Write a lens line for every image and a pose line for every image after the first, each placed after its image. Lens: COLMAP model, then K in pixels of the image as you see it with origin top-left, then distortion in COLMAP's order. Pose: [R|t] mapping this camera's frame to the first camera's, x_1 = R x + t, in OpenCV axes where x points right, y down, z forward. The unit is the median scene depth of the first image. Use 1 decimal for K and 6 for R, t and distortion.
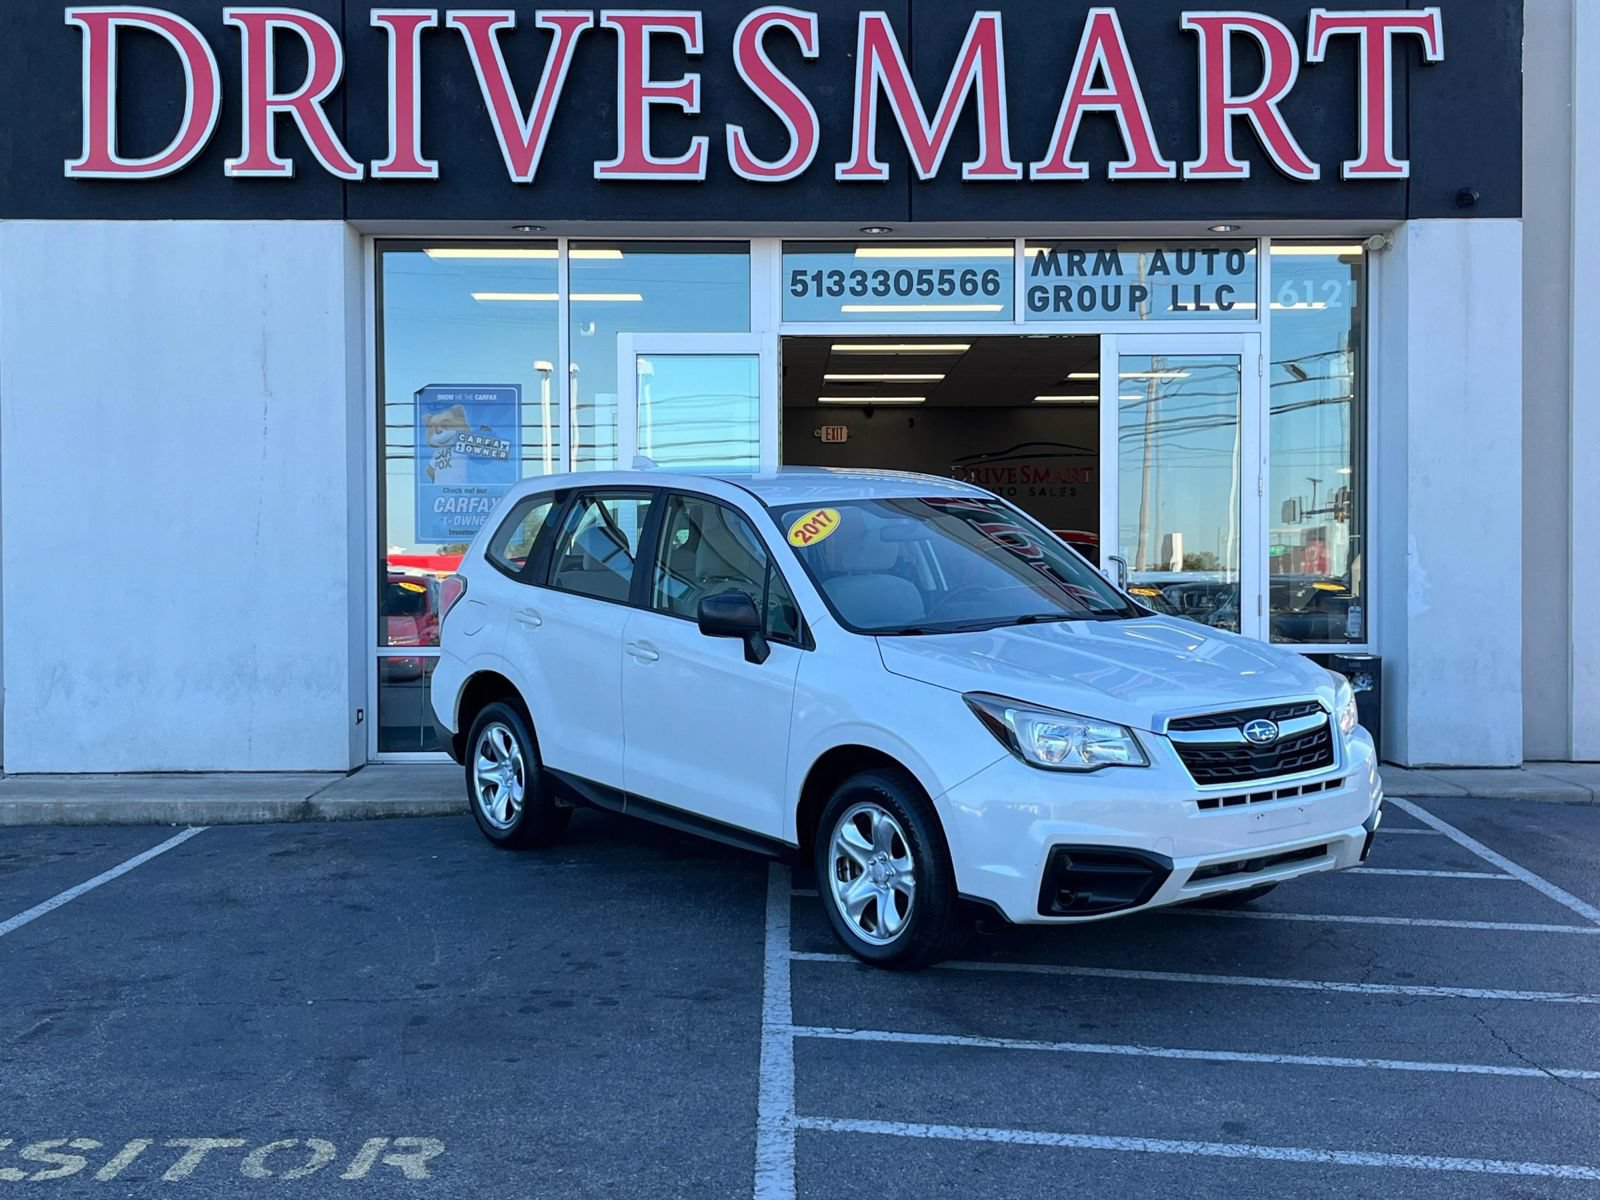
lens RADIAL K [[1930.3, 0, 798.3], [0, 1930.3, 605.2], [0, 0, 1]] dist [0.096708, -0.187812]
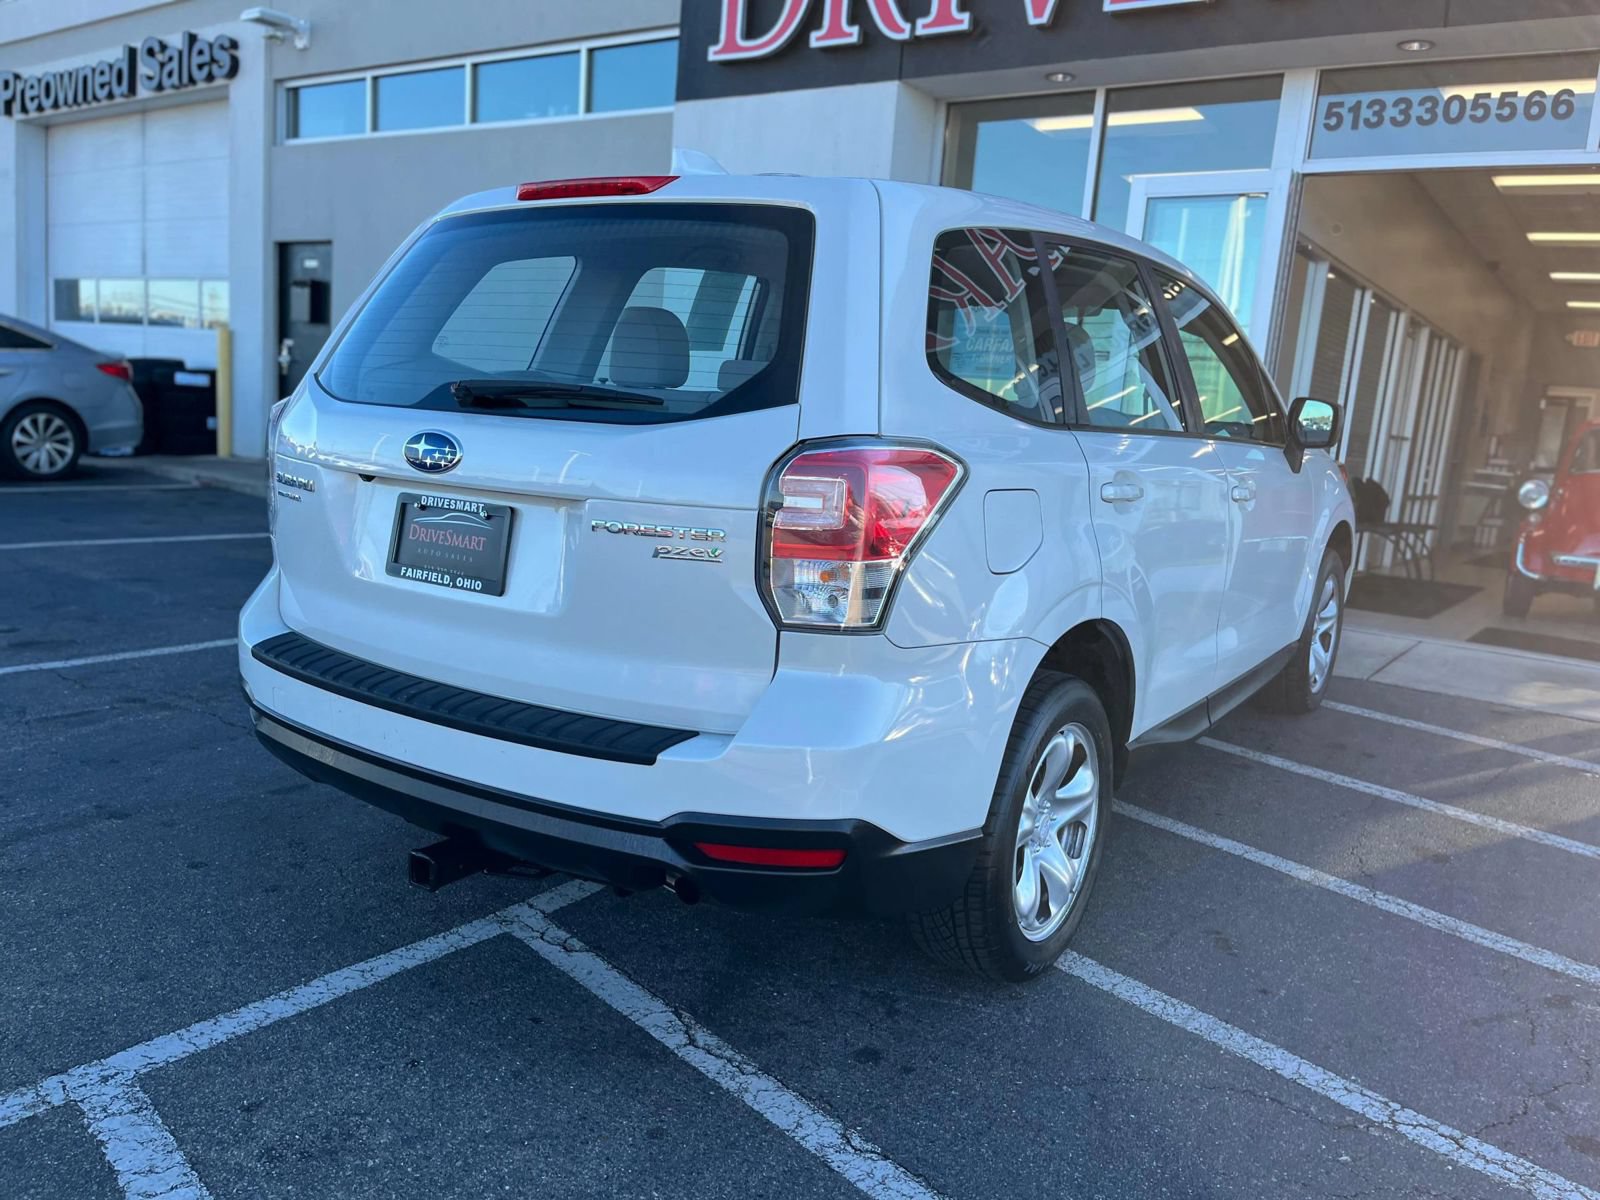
lens RADIAL K [[1198.5, 0, 823.0], [0, 1198.5, 612.2], [0, 0, 1]] dist [0.099698, -0.151268]
pose [[0.806828, 0.161999, -0.568141, 0.188413], [-0.094181, 0.984641, 0.147011, 0.009294], [0.583231, -0.065105, 0.809693, 0.377583]]
